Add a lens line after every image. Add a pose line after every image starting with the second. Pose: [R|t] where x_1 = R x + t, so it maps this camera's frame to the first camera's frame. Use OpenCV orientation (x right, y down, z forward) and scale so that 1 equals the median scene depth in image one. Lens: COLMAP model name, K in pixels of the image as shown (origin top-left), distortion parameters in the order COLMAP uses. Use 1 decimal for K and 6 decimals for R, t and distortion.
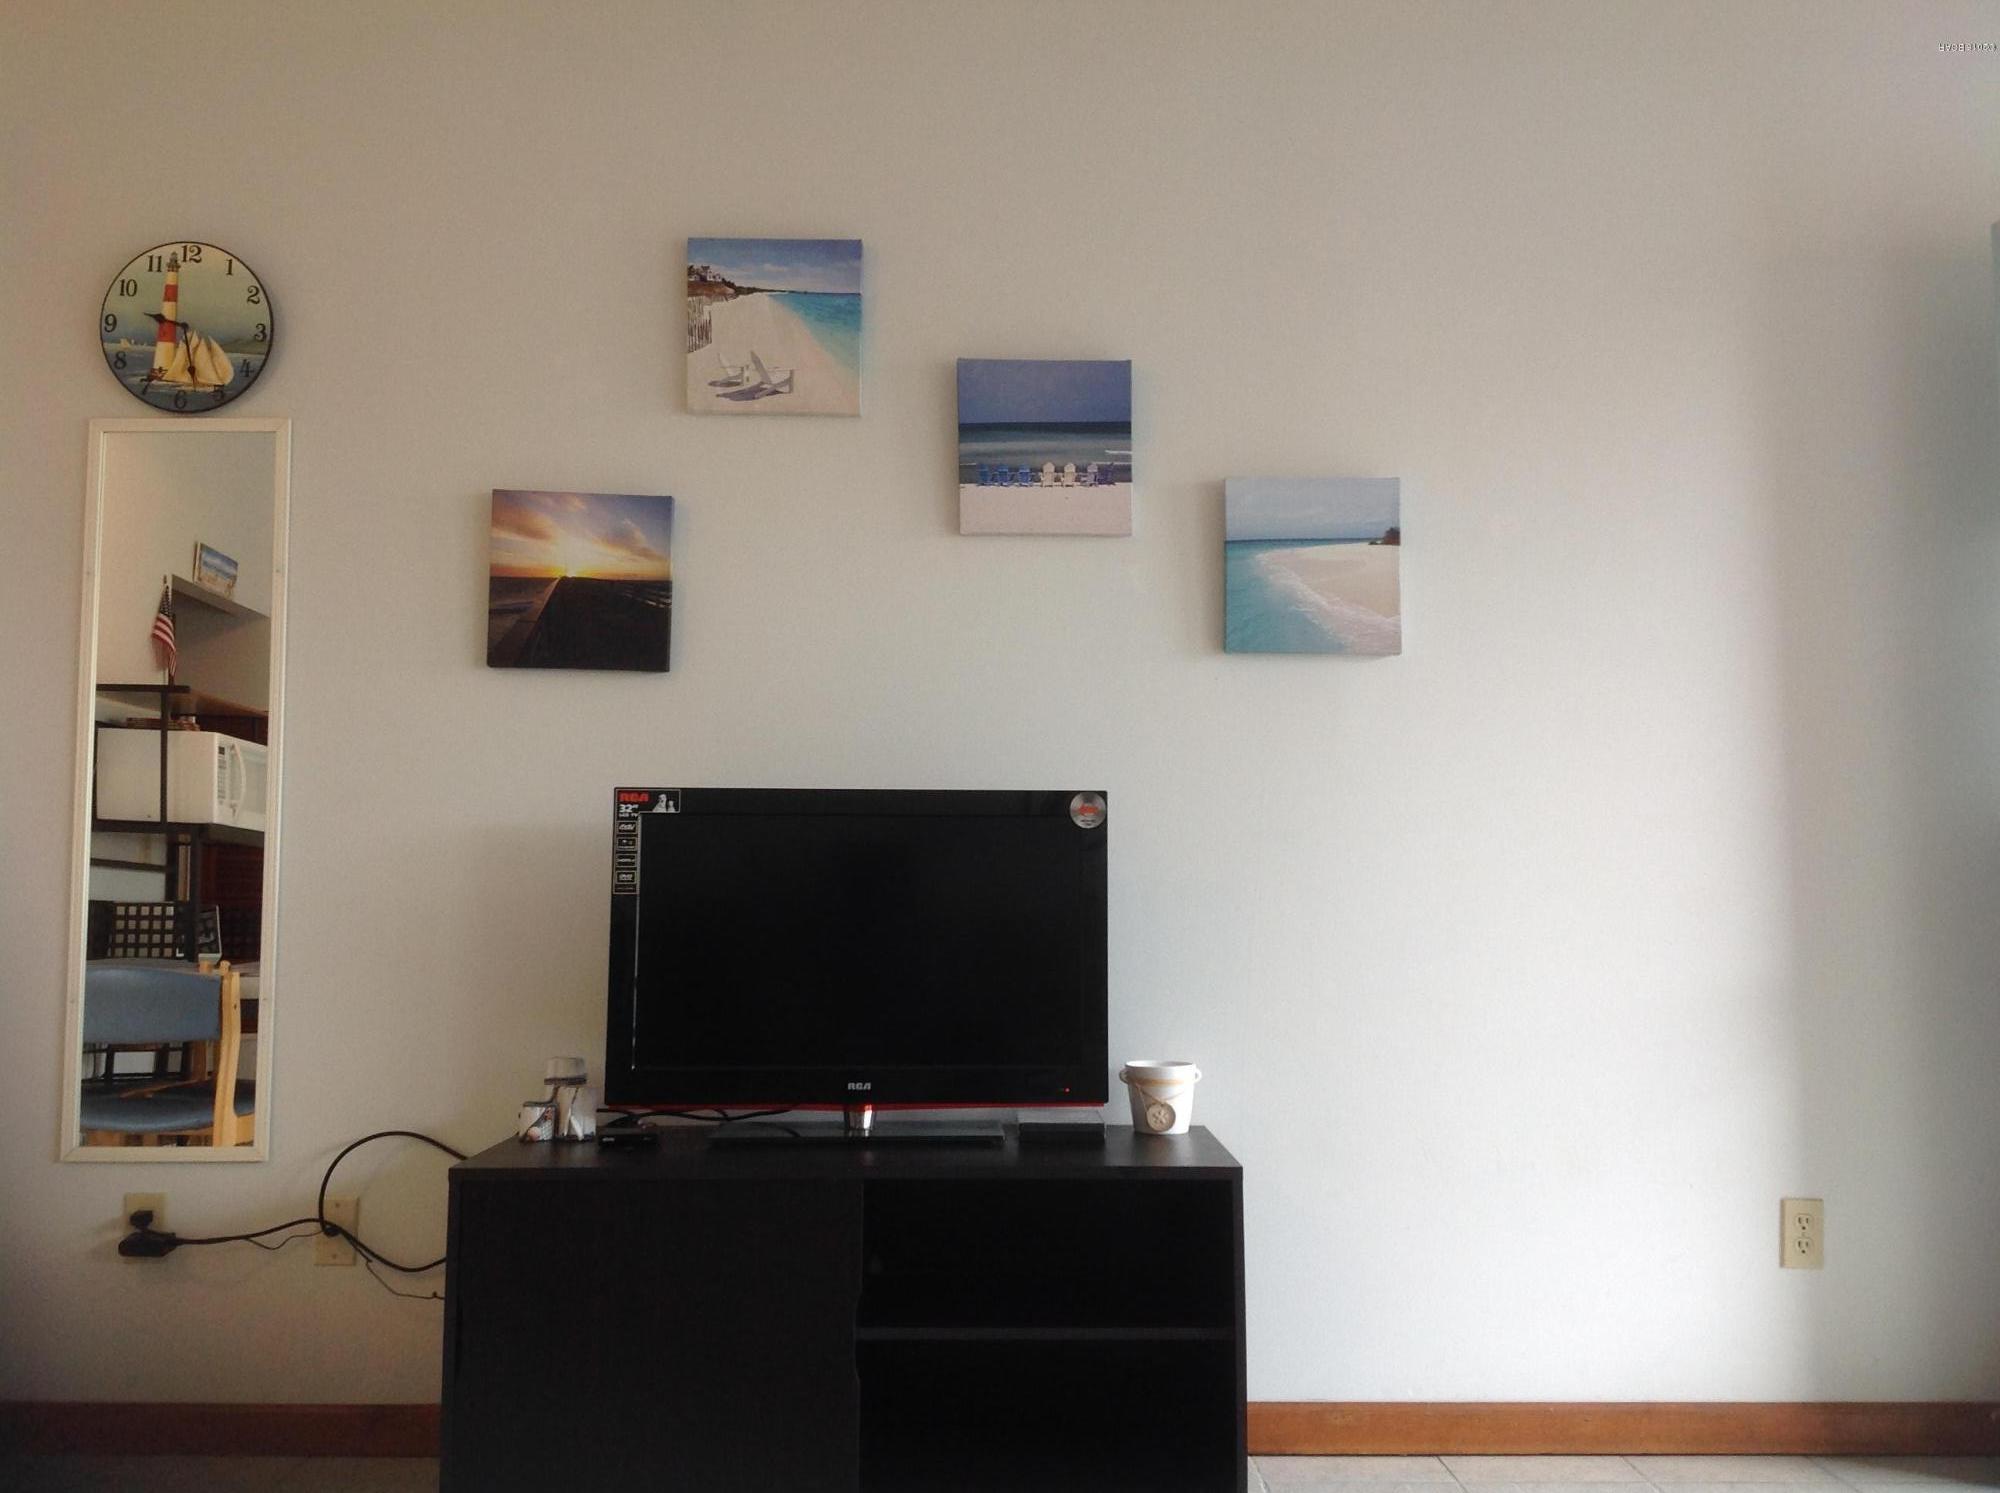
lens RADIAL K [[1879.3, 0, 1001.1], [0, 1879.3, 736.0], [0, 0, 1]] dist [0.210629, -0.514195]
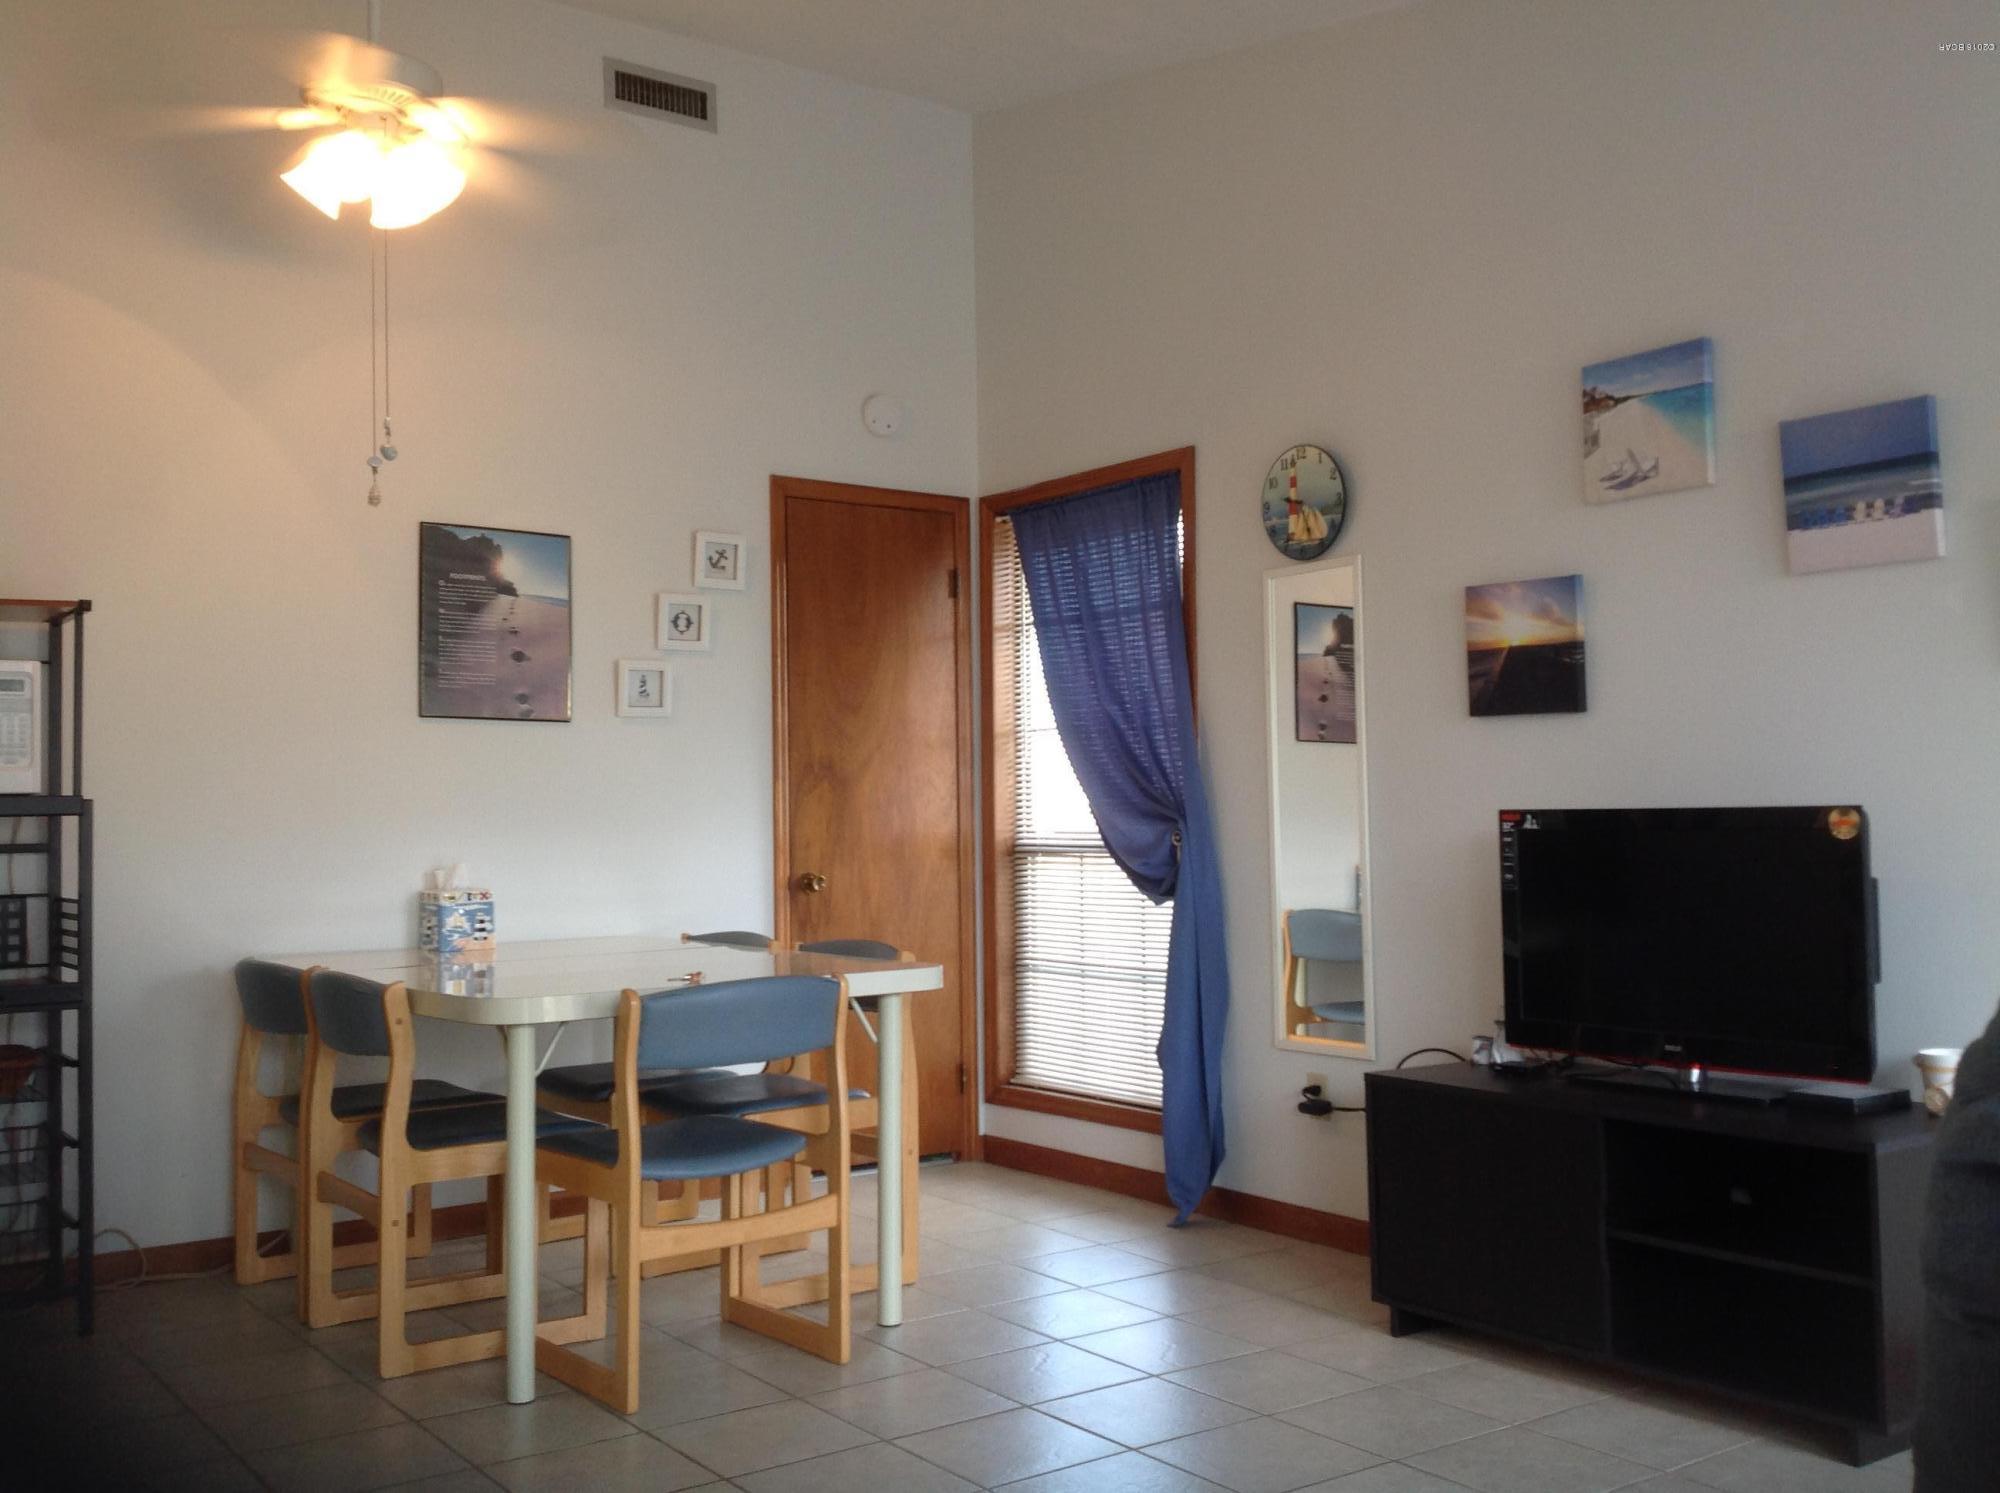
lens RADIAL K [[1879.3, 0, 1001.1], [0, 1879.3, 736.0], [0, 0, 1]] dist [0.210629, -0.514195]
pose [[0.573625, -0.048419, -0.817686, 0.646265], [0.082903, 0.996557, -0.000853, -0.049119], [0.814912, -0.067299, 0.575664, -0.060502]]
